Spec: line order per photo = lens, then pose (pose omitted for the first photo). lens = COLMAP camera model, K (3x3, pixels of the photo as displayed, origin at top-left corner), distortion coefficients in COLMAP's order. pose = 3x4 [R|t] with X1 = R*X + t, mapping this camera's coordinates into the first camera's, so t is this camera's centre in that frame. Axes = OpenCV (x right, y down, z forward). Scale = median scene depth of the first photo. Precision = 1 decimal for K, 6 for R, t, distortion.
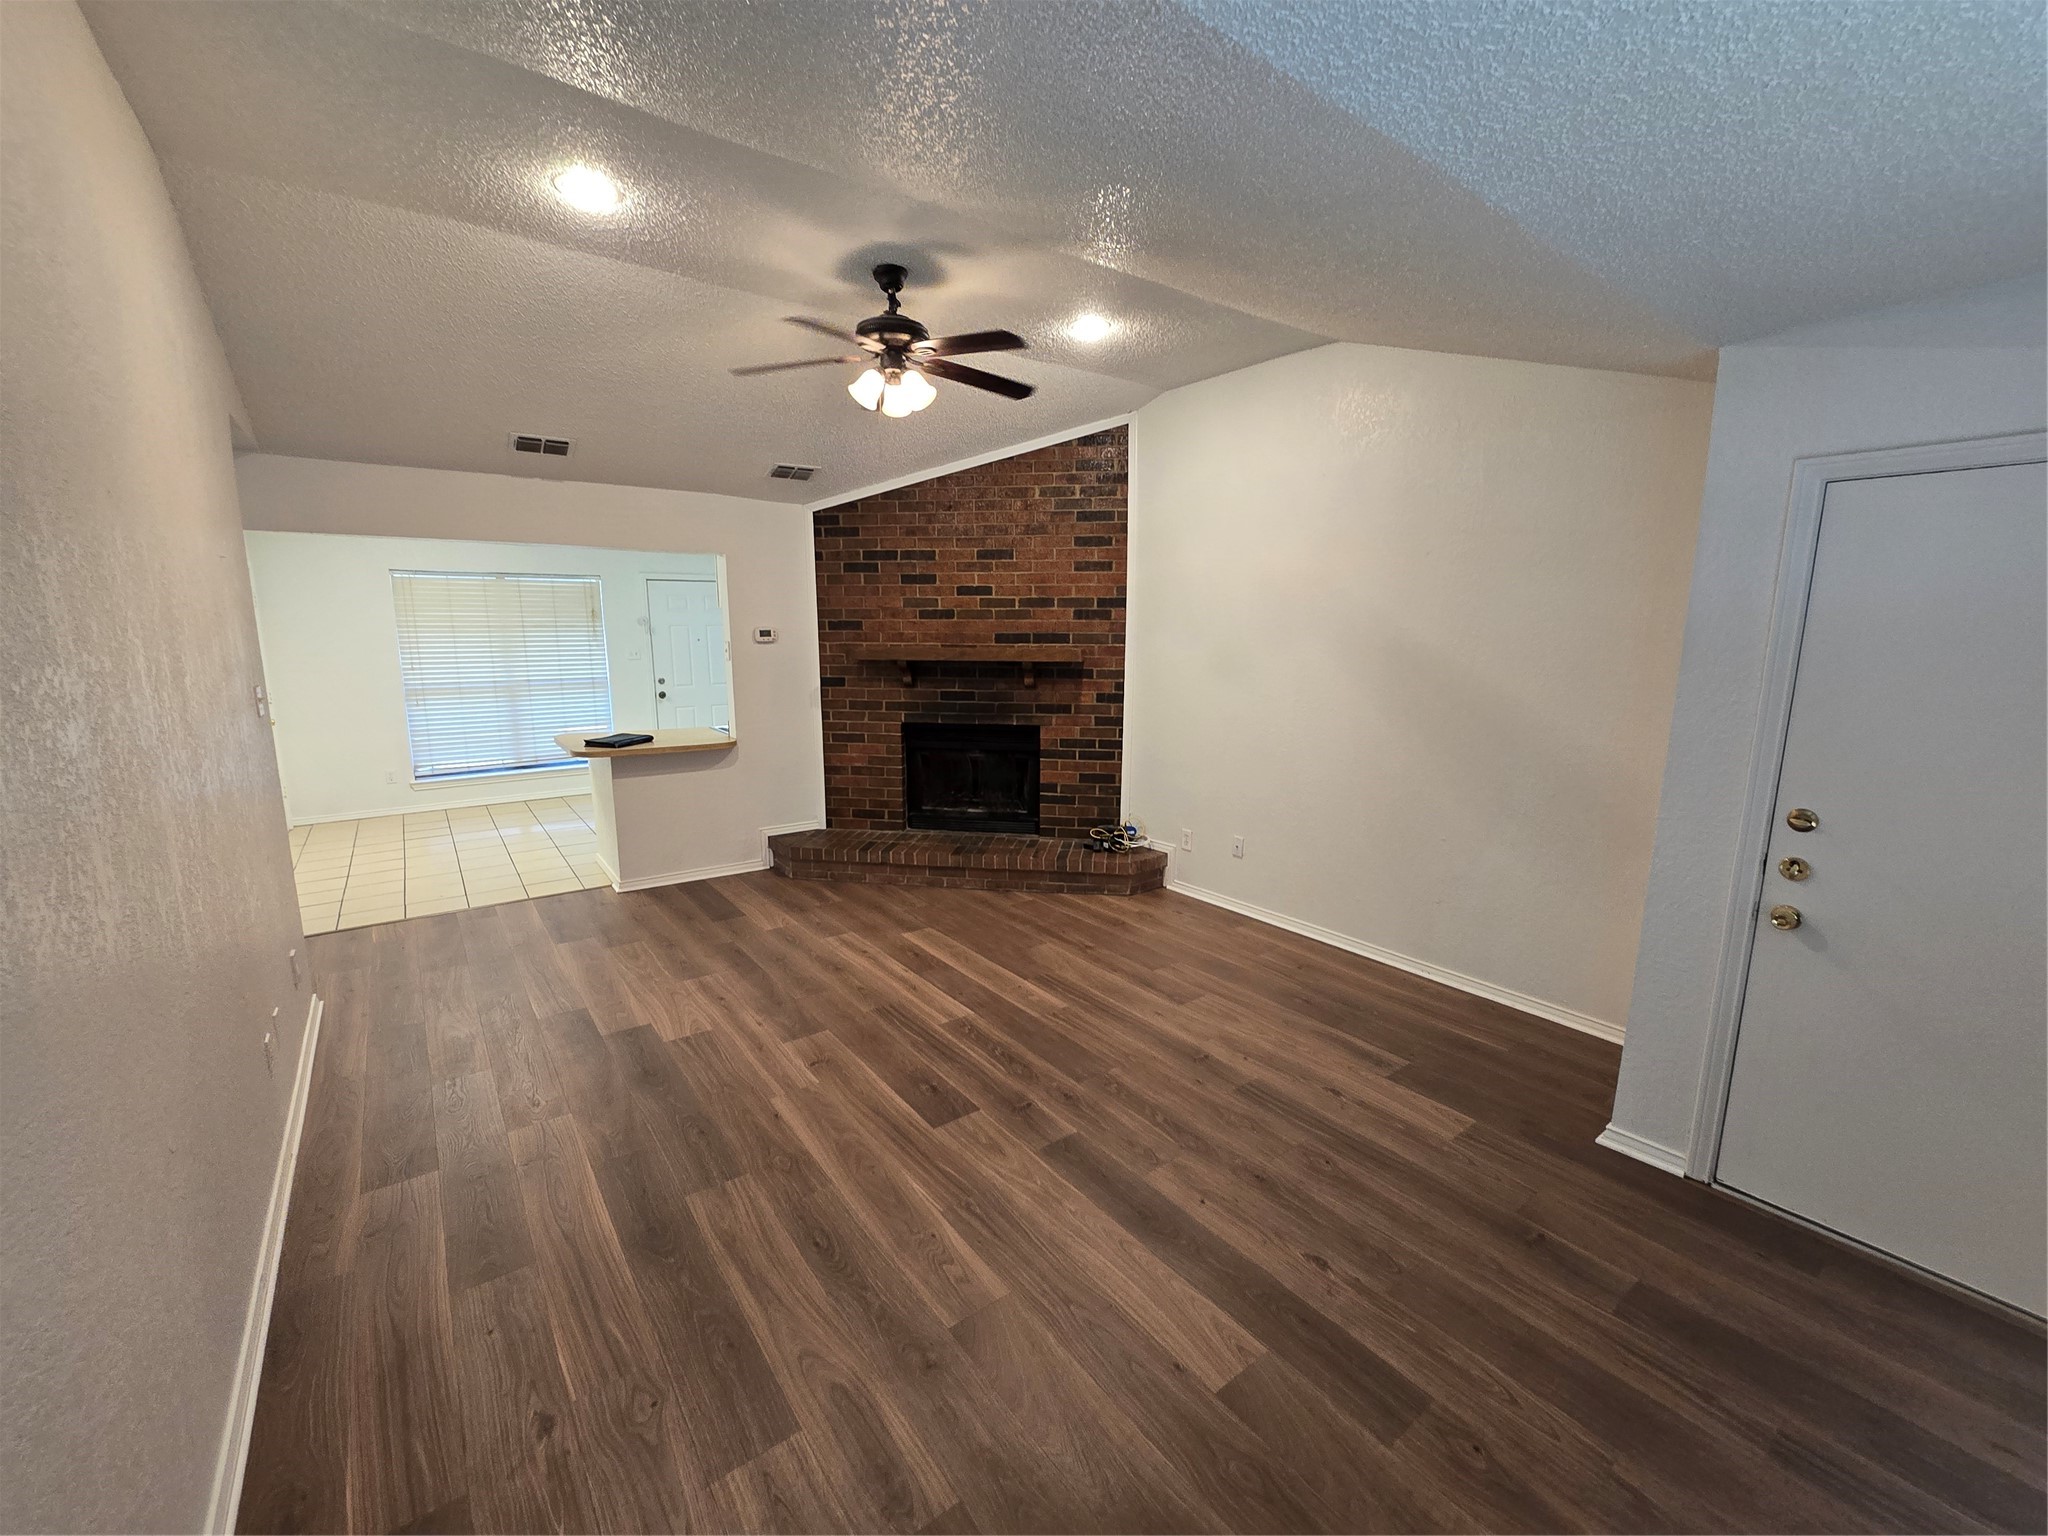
lens RADIAL K [[835.1, 0, 1028.3], [0, 835.1, 759.2], [0, 0, 1]] dist [0.001711, 0.001310]
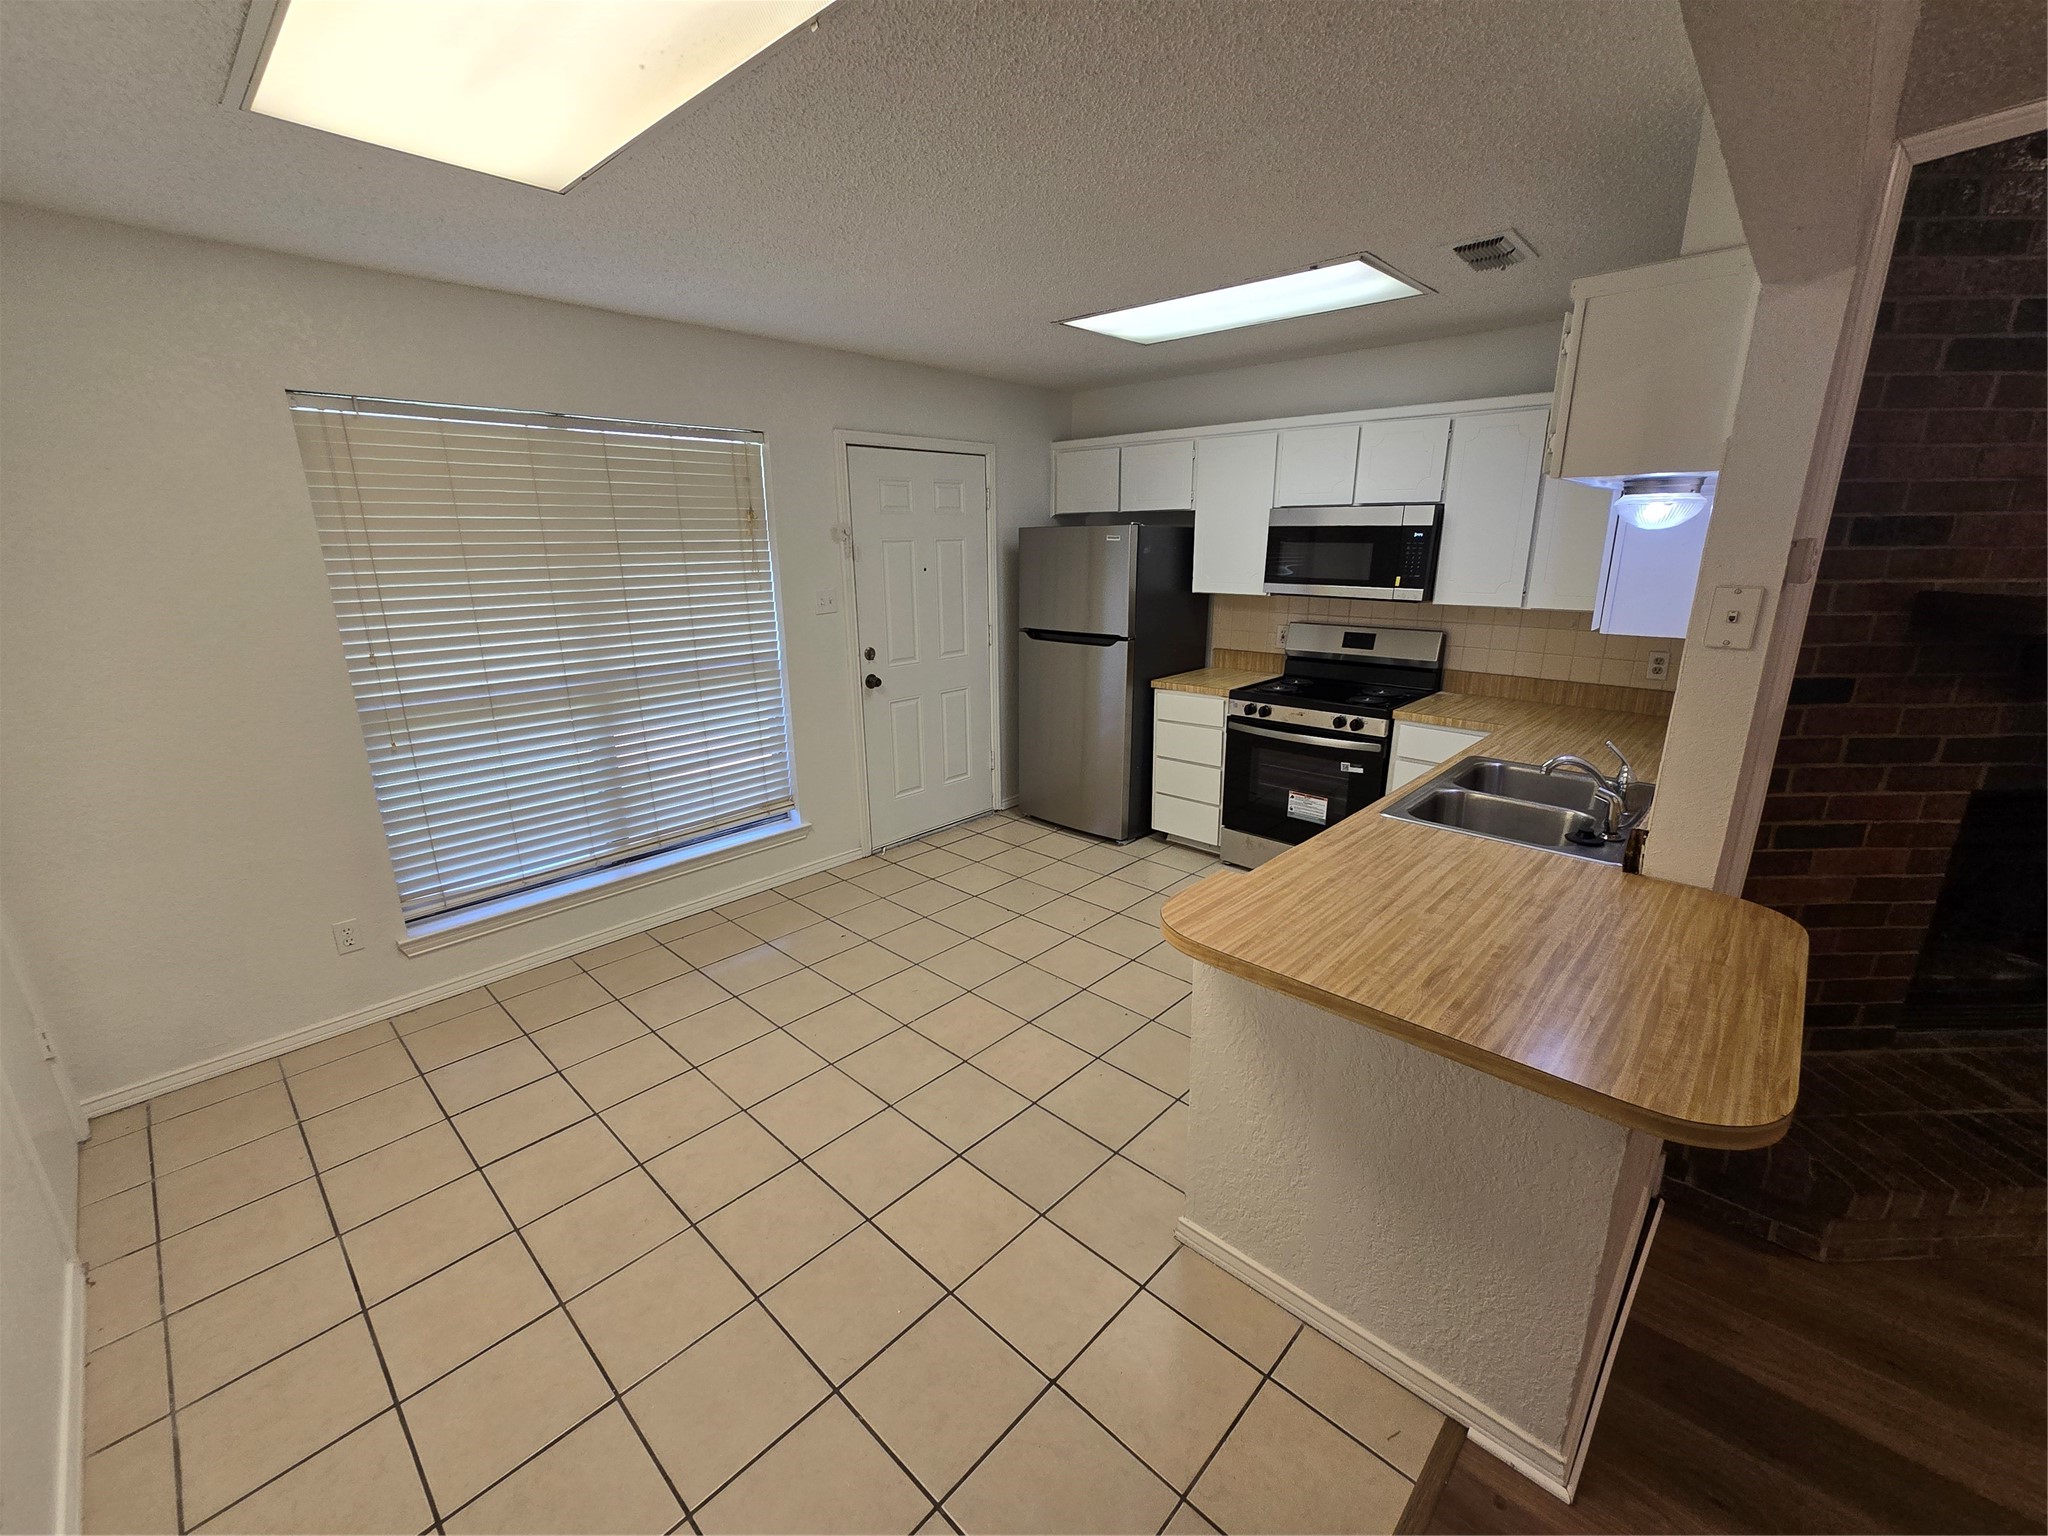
lens RADIAL K [[835.1, 0, 1015.7], [0, 835.1, 761.0], [0, 0, 1]] dist [0.001711, 0.001310]
pose [[0.983619, -0.056501, 0.171177, -0.512910], [0.038916, 0.993774, 0.104401, -0.091145], [-0.176010, -0.096029, 0.979693, 0.562284]]
